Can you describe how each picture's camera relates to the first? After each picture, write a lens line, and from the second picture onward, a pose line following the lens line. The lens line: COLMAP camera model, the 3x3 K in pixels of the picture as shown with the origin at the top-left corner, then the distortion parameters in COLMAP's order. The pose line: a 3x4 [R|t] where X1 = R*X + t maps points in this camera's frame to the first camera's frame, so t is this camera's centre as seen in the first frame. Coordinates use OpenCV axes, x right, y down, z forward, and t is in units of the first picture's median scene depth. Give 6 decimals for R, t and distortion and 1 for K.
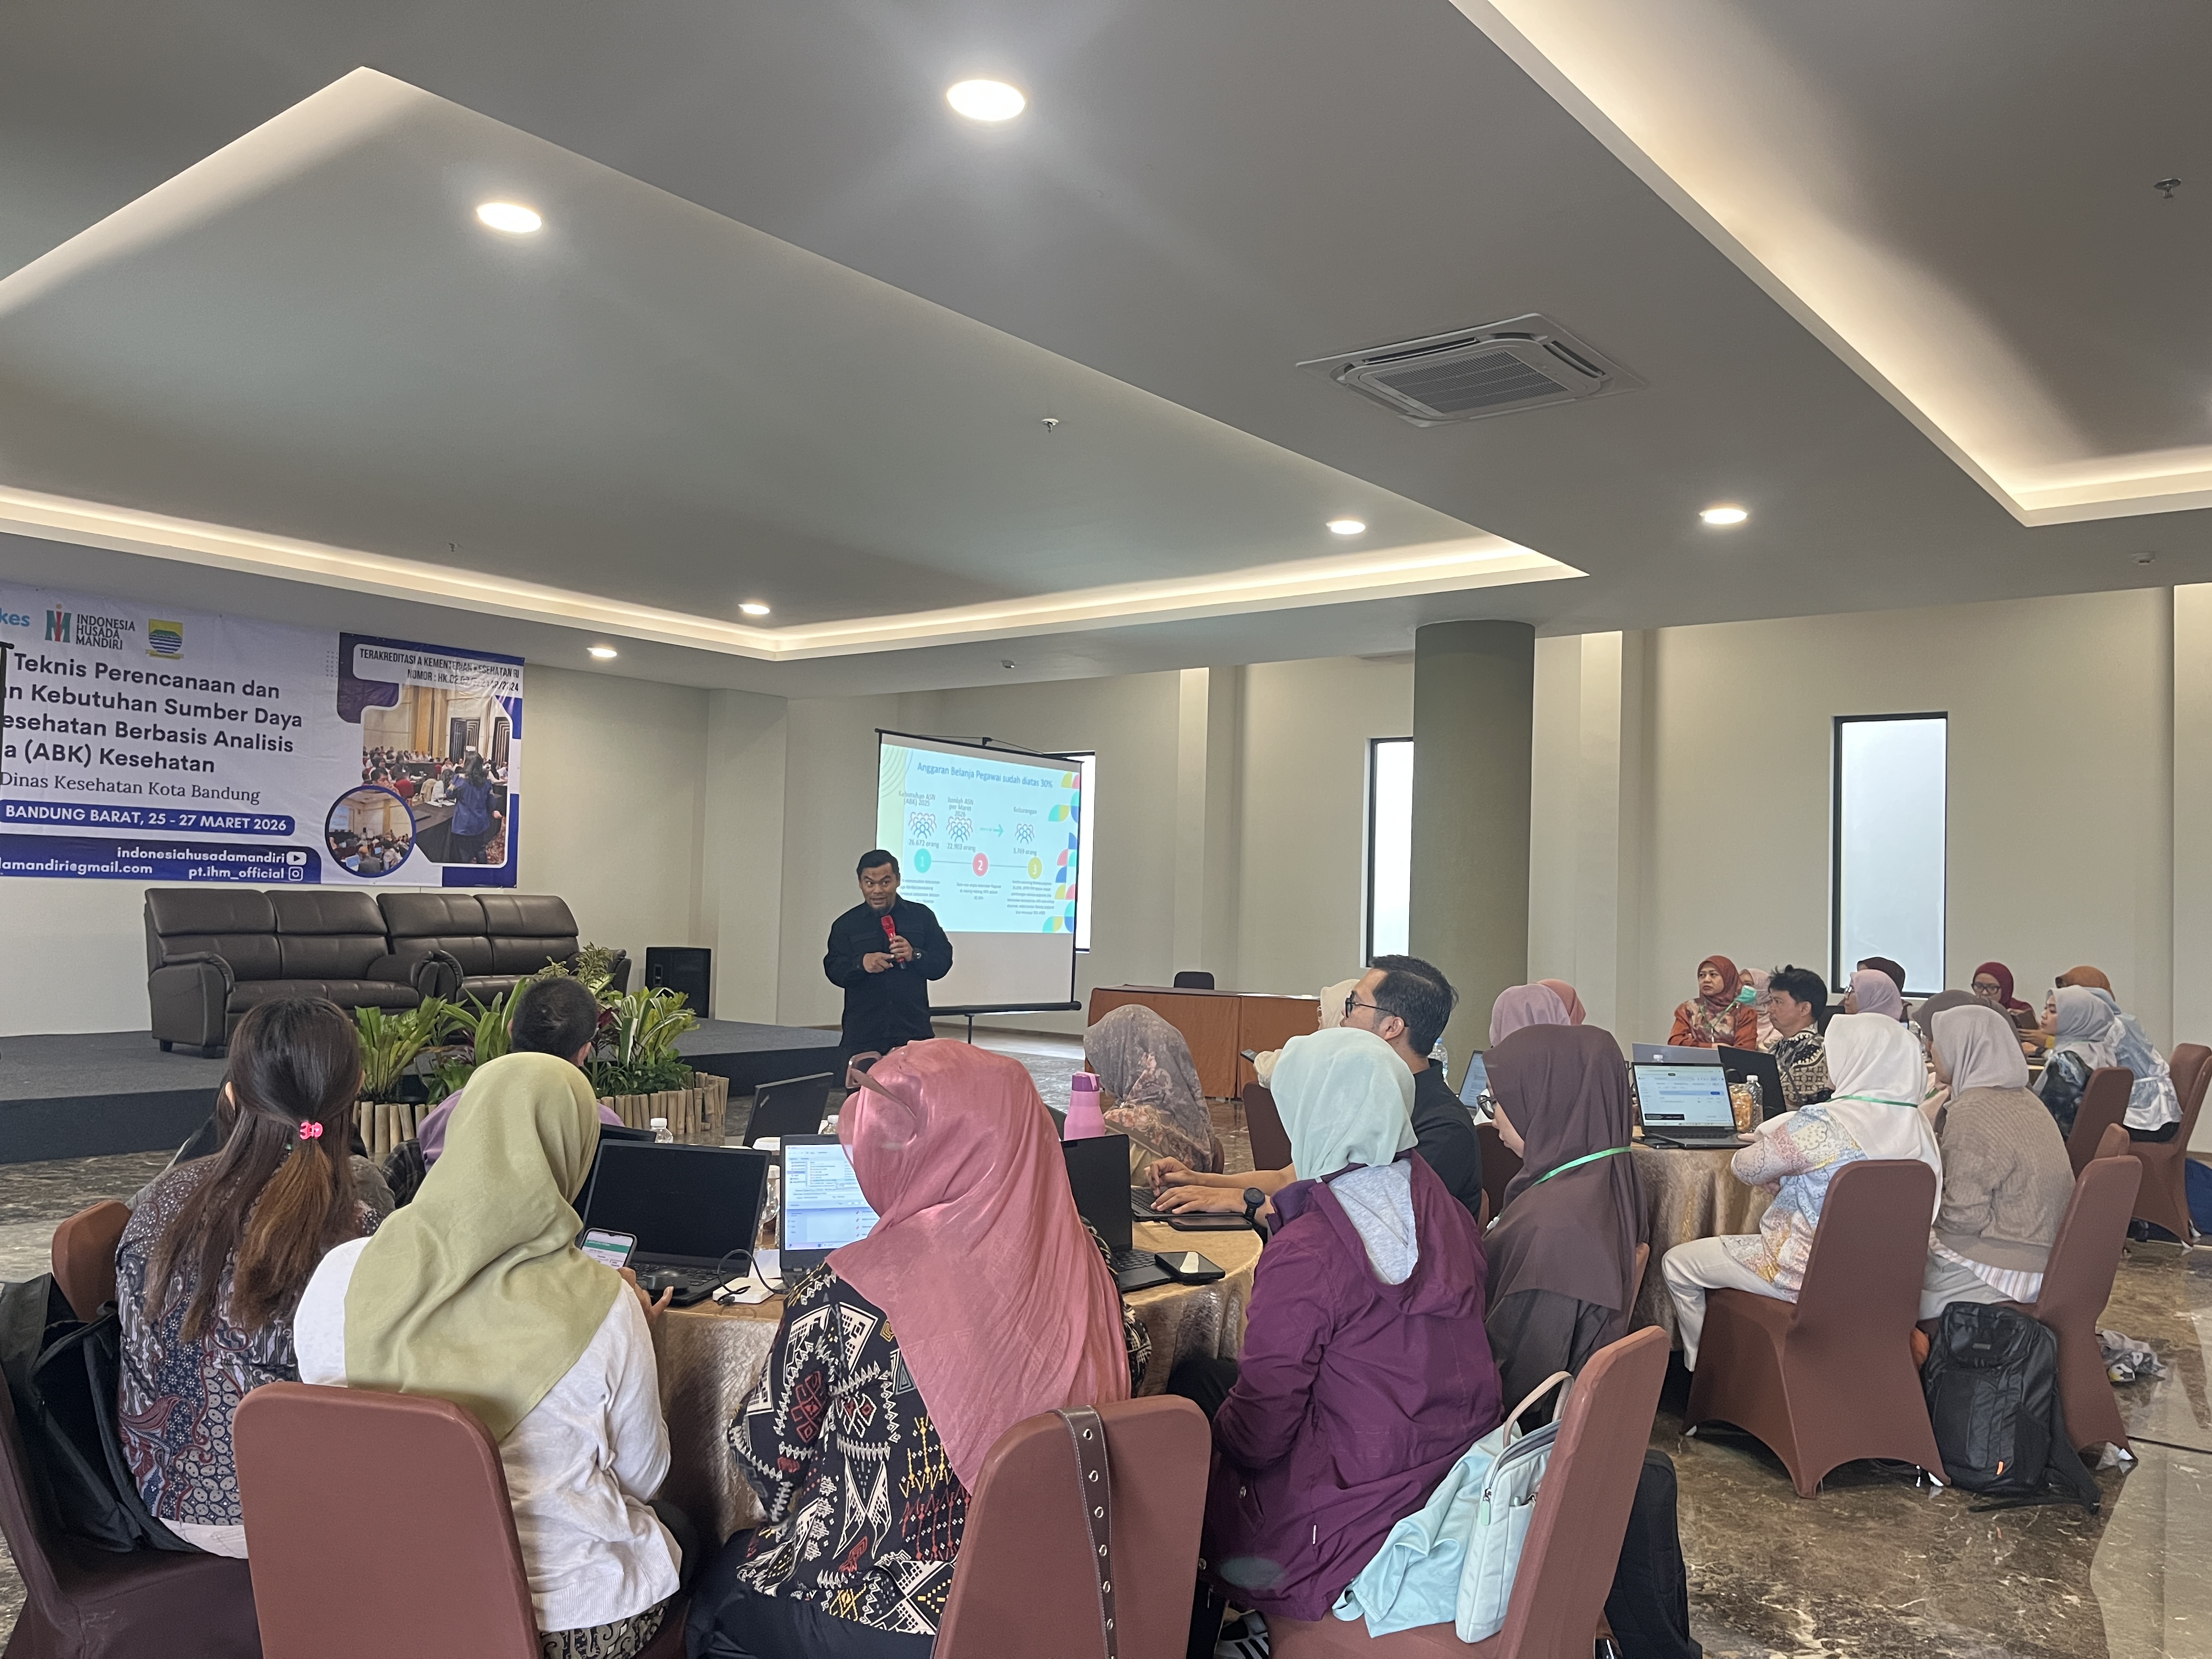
lens RADIAL K [[1661.7, 0, 1115.8], [0, 1661.7, 831.4], [0, 0, 1]] dist [0.080122, -0.105929]
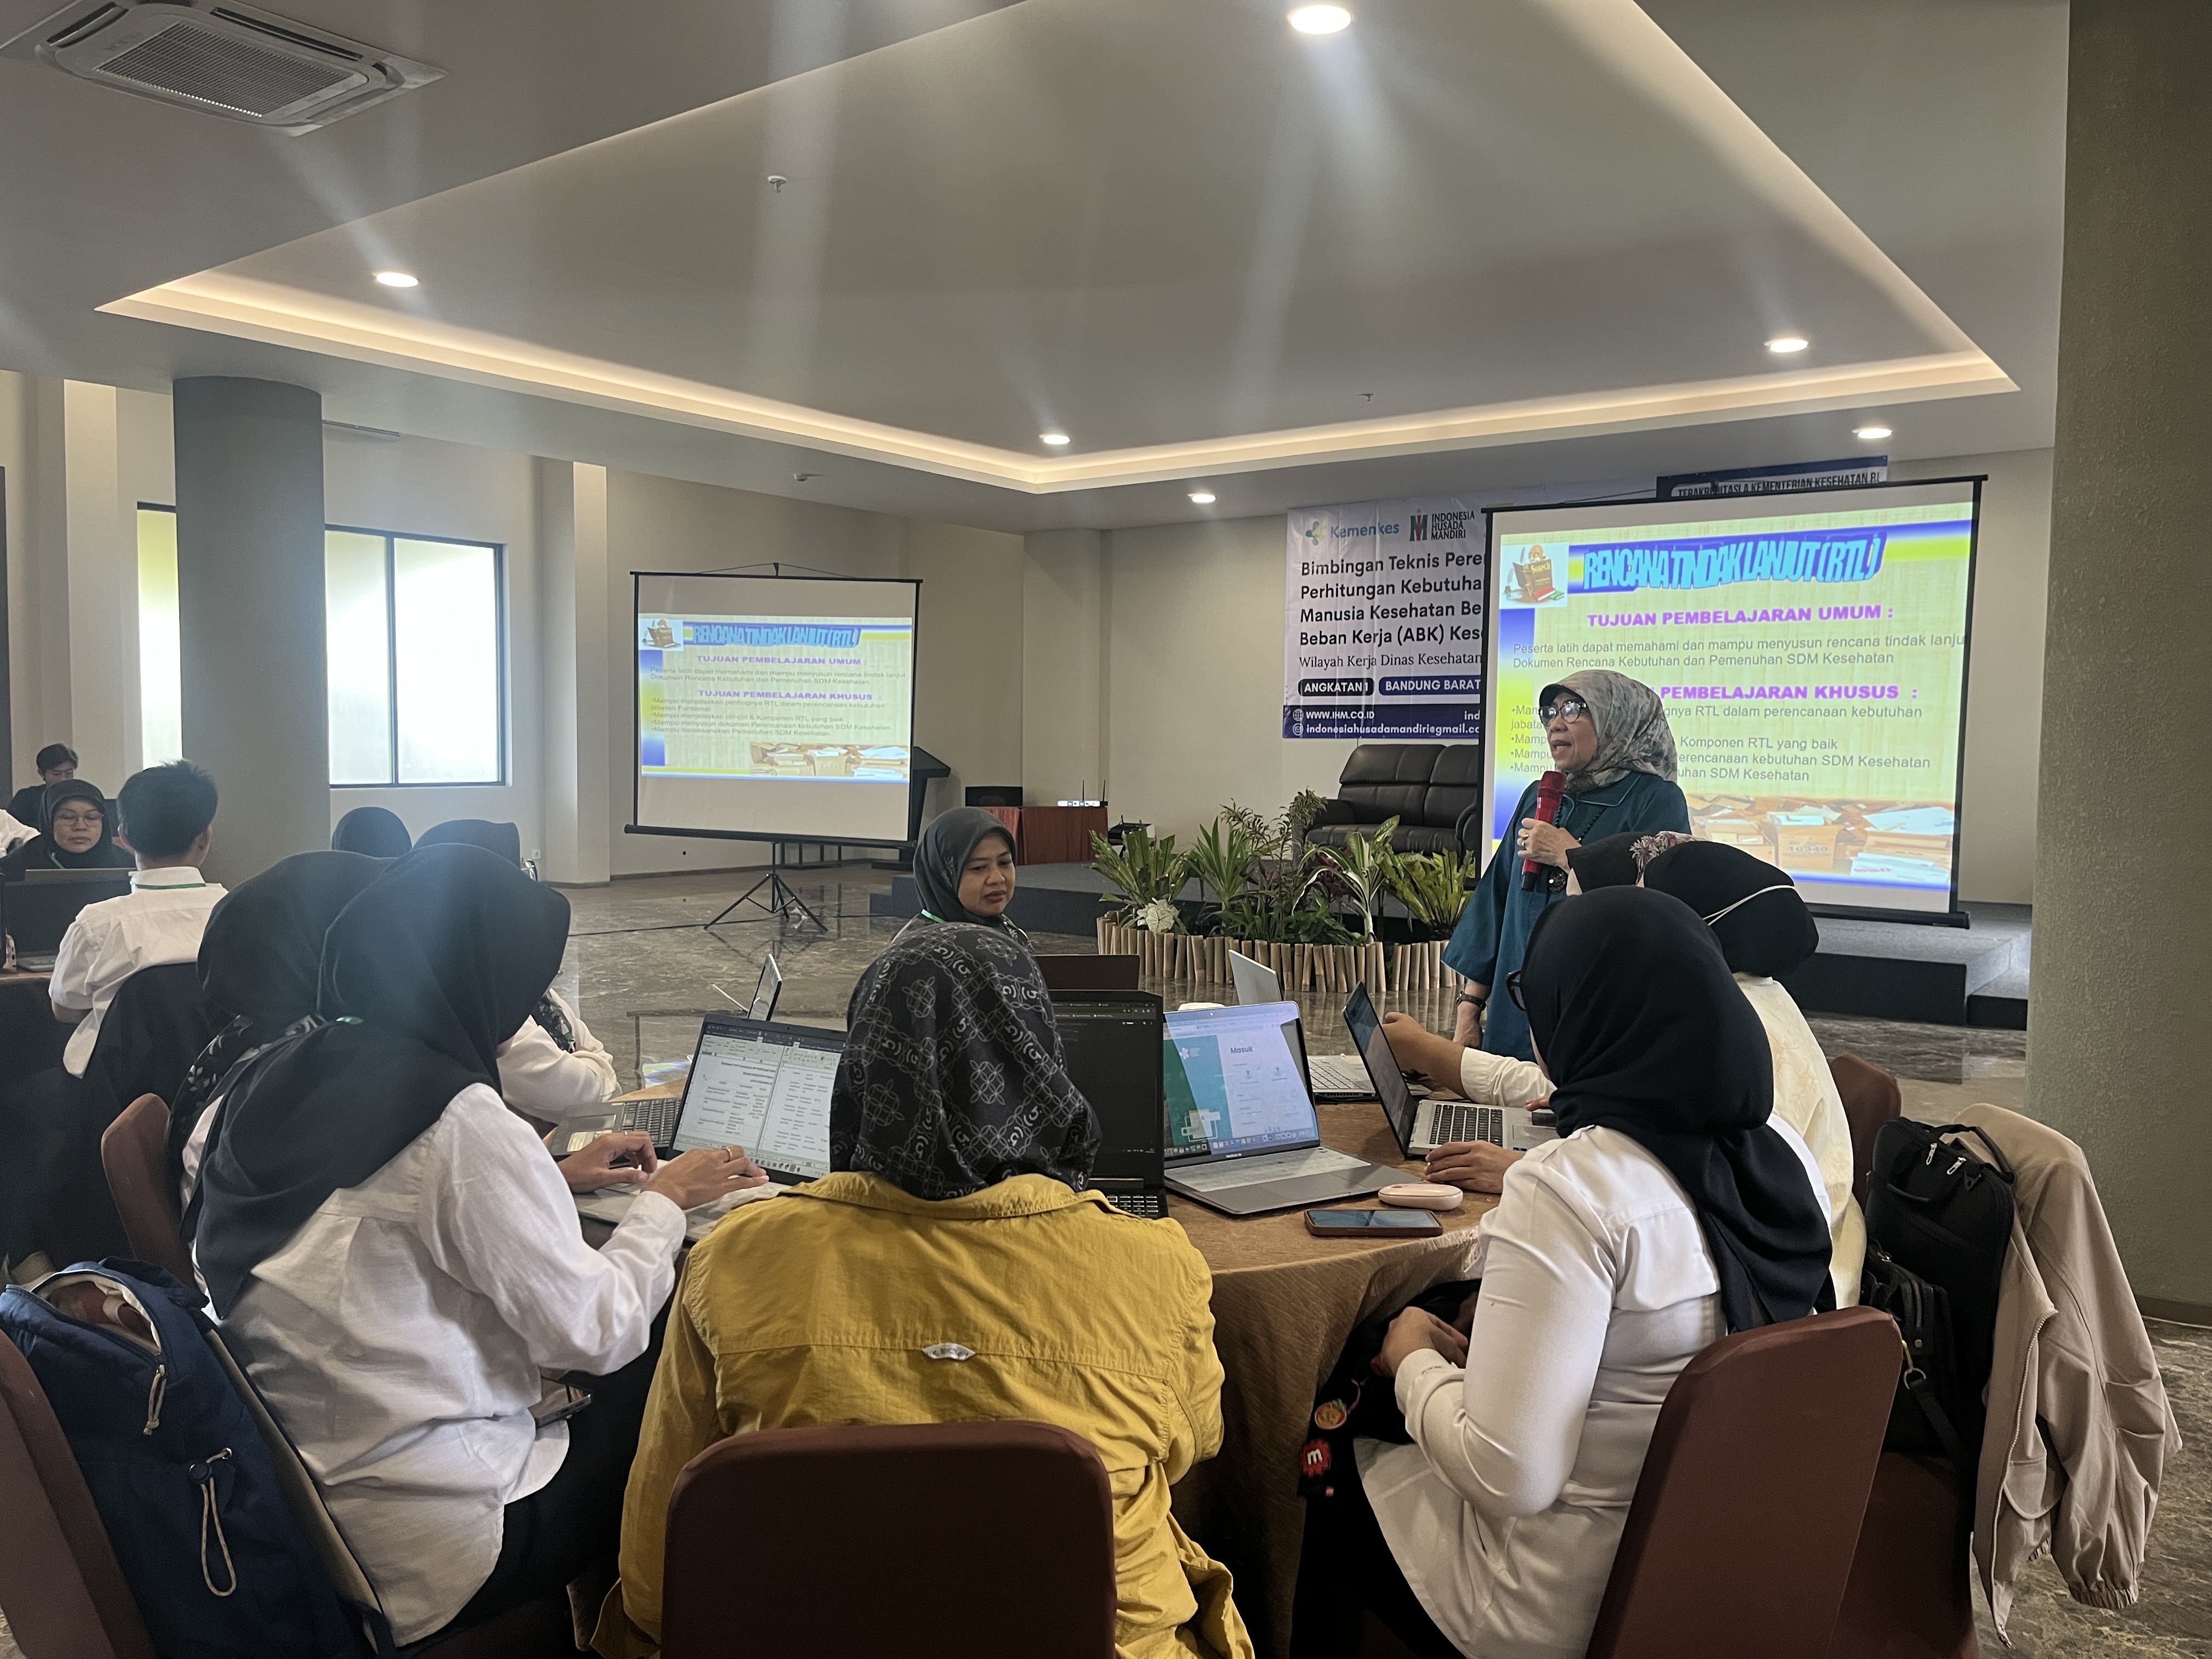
lens RADIAL K [[1661.7, 0, 1092.1], [0, 1661.7, 869.9], [0, 0, 1]] dist [0.080122, -0.105929]
pose [[0.029984, 0.050815, -0.998258, 0.527051], [0.032682, 0.998123, 0.051790, 0.048421], [0.999016, -0.034178, 0.028267, 0.680938]]
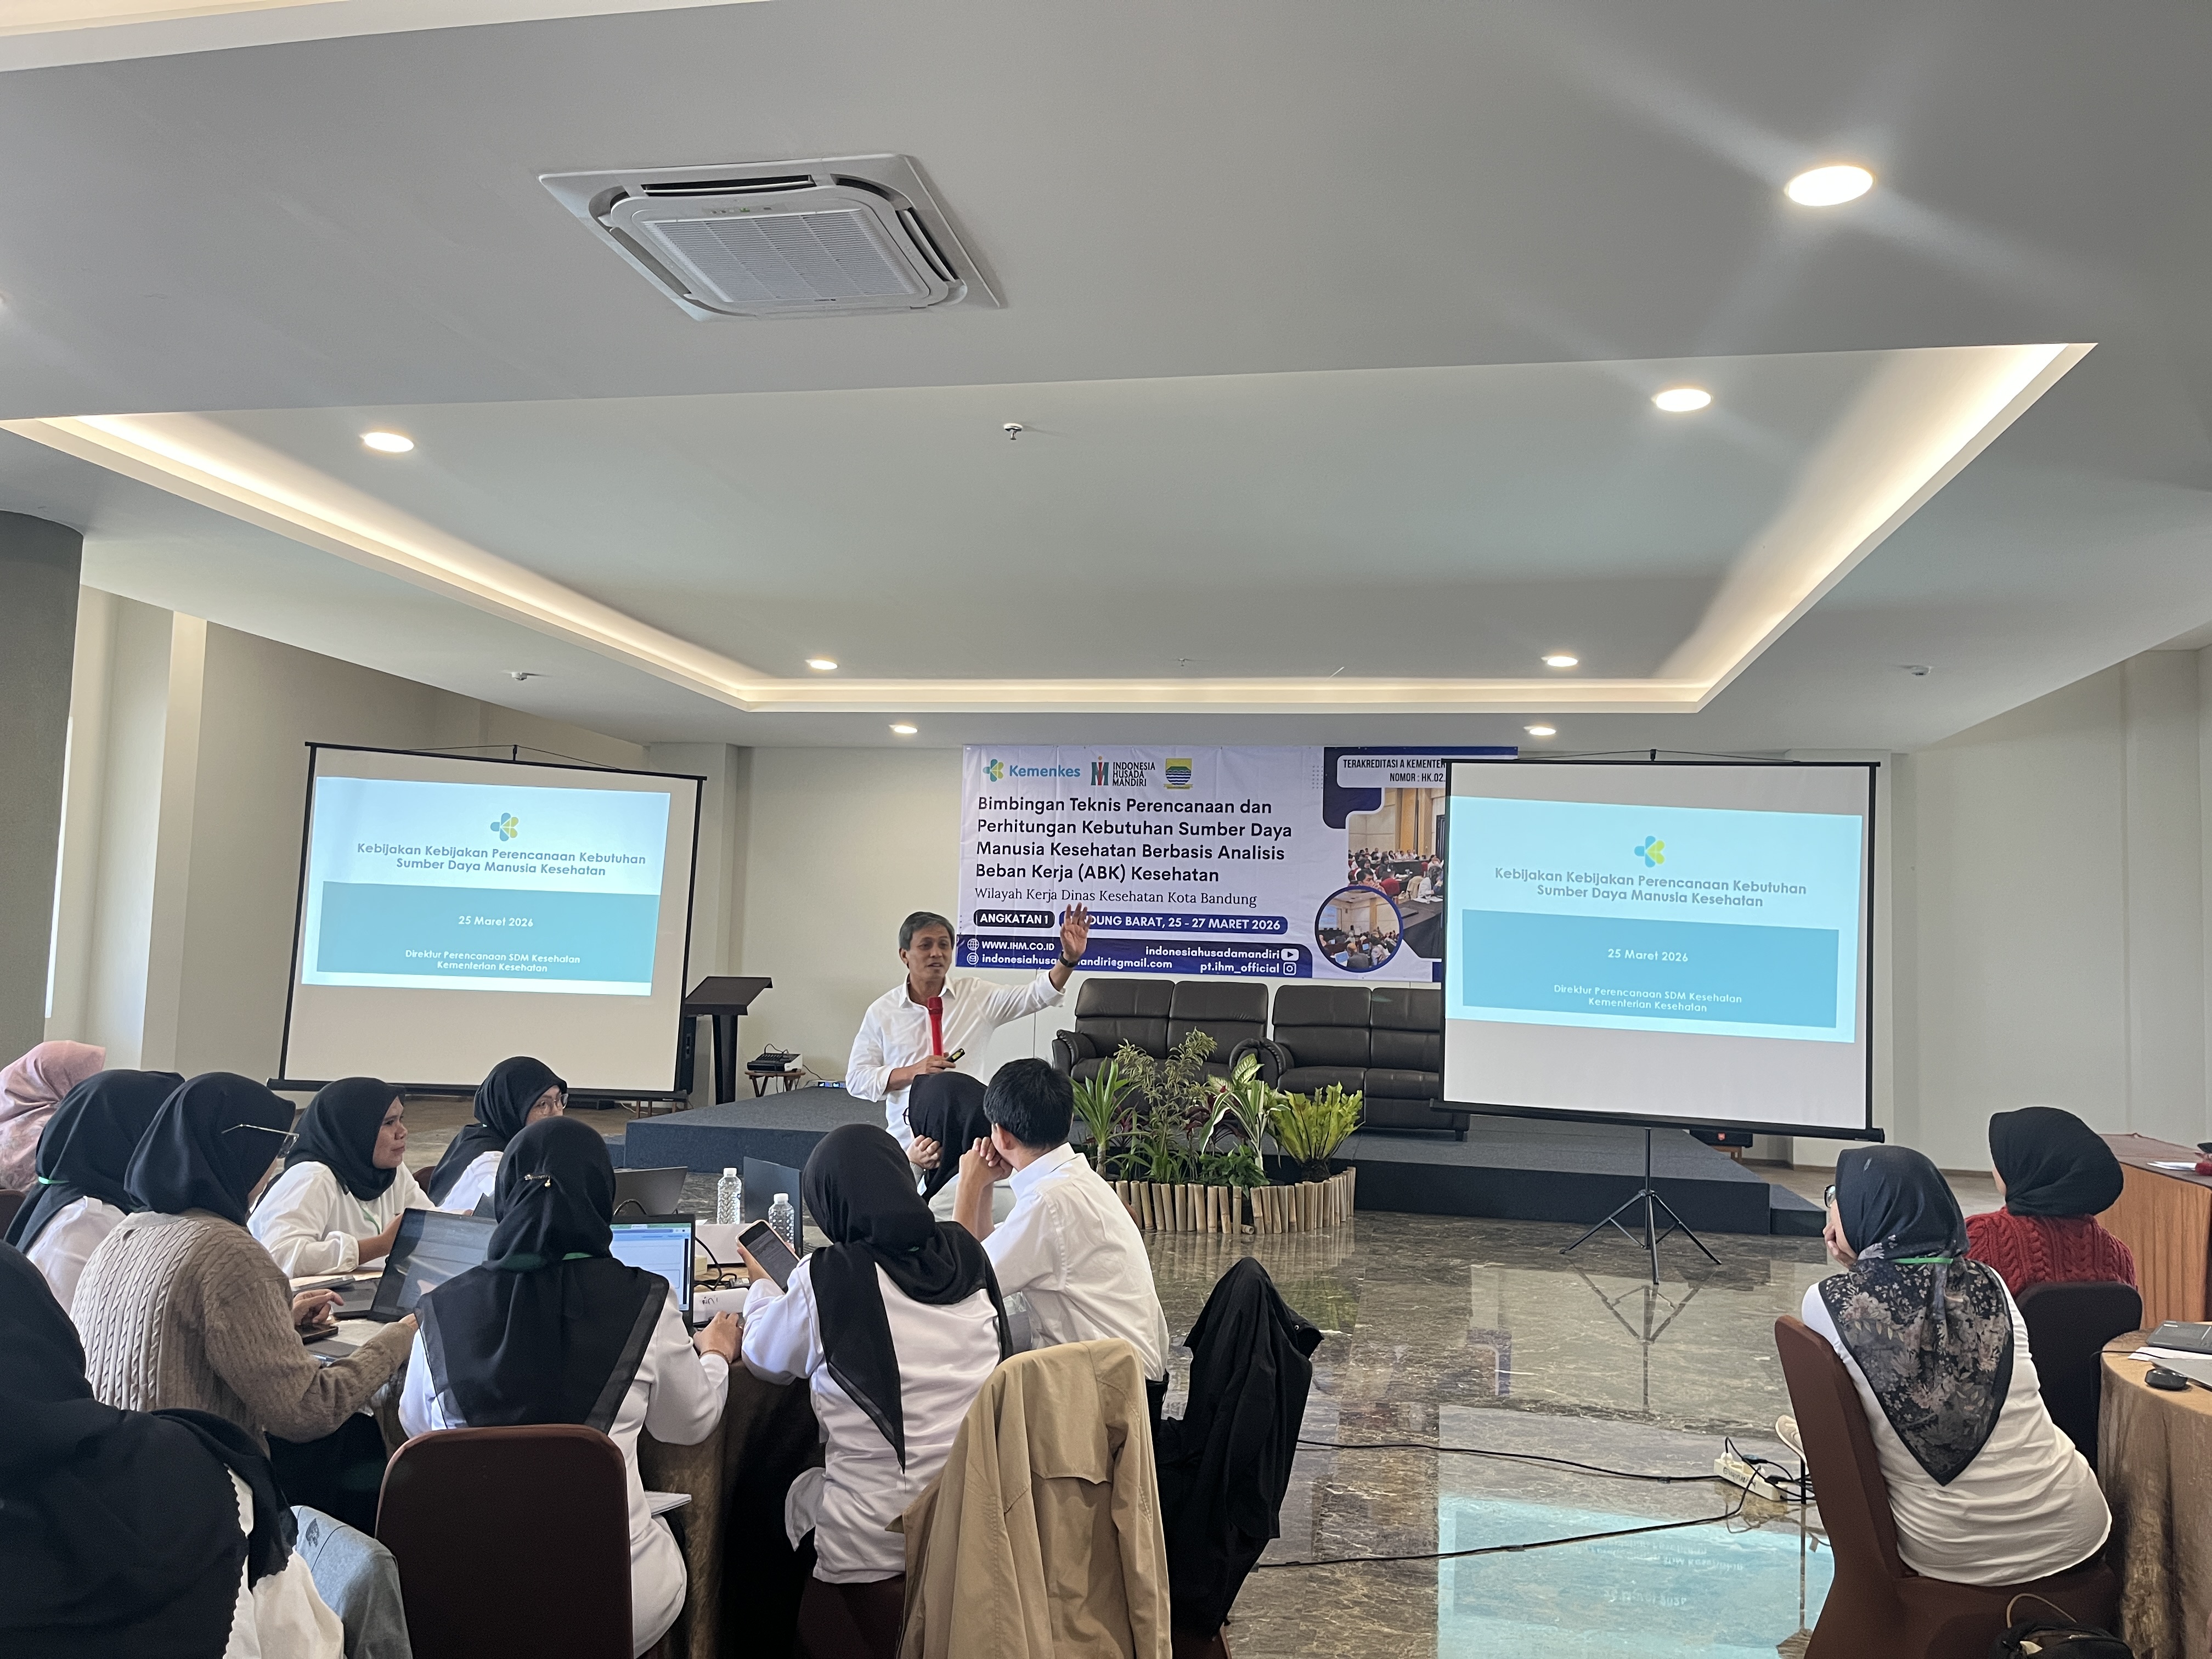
lens RADIAL K [[1661.7, 0, 1087.2], [0, 1661.7, 833.1], [0, 0, 1]] dist [0.080122, -0.105929]
pose [[0.467829, -0.081182, -0.880083, 0.441758], [0.019738, 0.996484, -0.081427, 0.023856], [0.883599, 0.020723, 0.467786, 0.378812]]
